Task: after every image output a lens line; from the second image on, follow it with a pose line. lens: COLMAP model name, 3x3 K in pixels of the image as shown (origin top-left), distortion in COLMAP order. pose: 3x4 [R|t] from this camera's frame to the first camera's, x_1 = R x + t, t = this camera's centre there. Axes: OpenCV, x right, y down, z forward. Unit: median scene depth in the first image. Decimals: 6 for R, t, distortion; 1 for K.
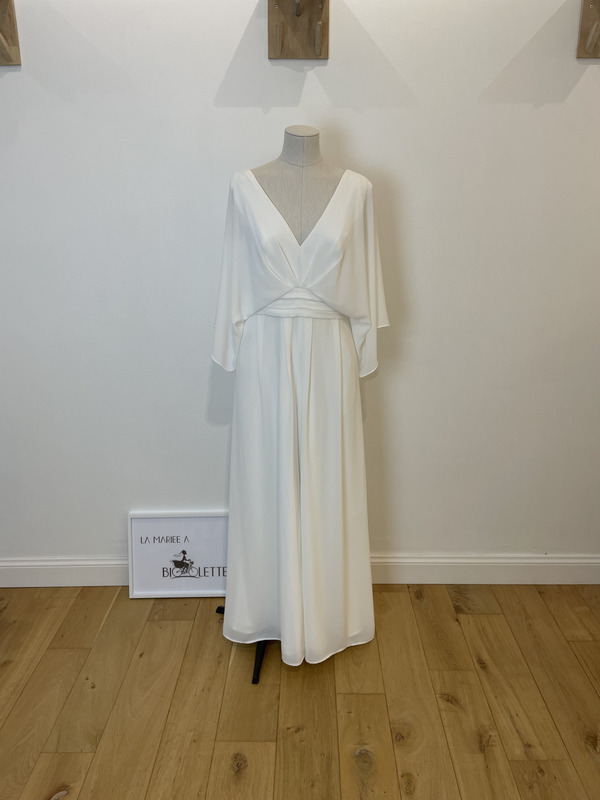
lens RADIAL K [[600.0, 0, 297.0], [0, 600.0, 404.1], [0, 0, 1]] dist [0.049850, -0.005428]
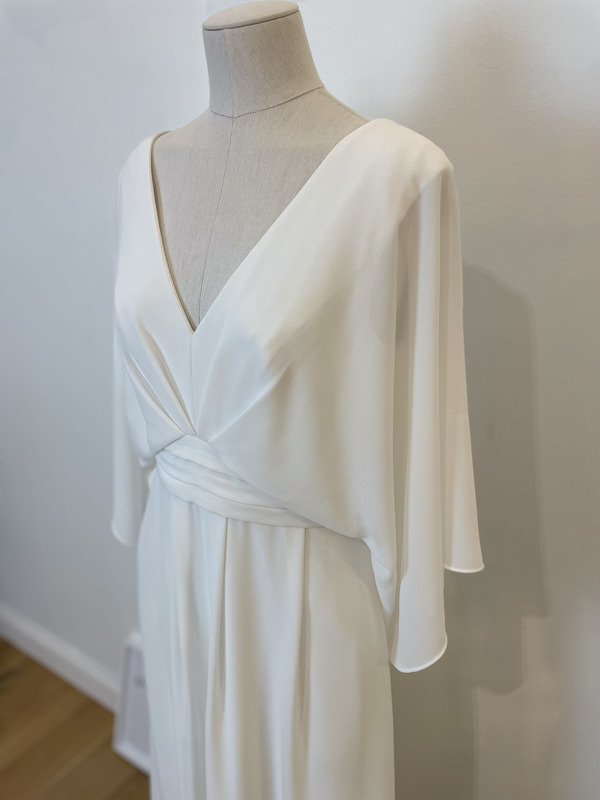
lens RADIAL K [[600.0, 0, 303.9], [0, 600.0, 396.3], [0, 0, 1]] dist [0.049850, -0.005428]
pose [[0.815660, 0.188576, -0.546934, 0.267079], [-0.182246, 0.981005, 0.066450, -0.257191], [0.549076, 0.045476, 0.834534, 0.716578]]
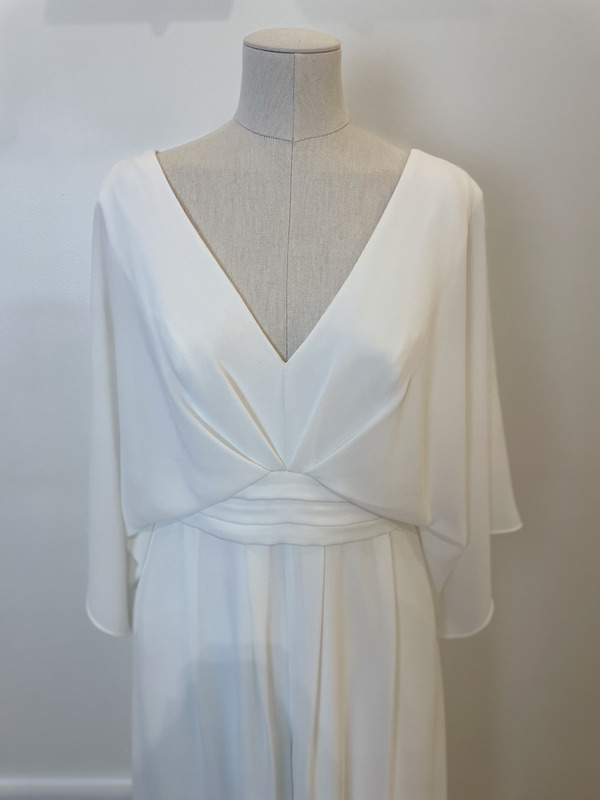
lens RADIAL K [[600.0, 0, 304.0], [0, 600.0, 407.7], [0, 0, 1]] dist [0.049850, -0.005428]
pose [[0.998880, 0.003340, -0.047195, 0.032647], [-0.004183, 0.999833, -0.017782, -0.225733], [0.047127, 0.017959, 0.998727, 0.635596]]
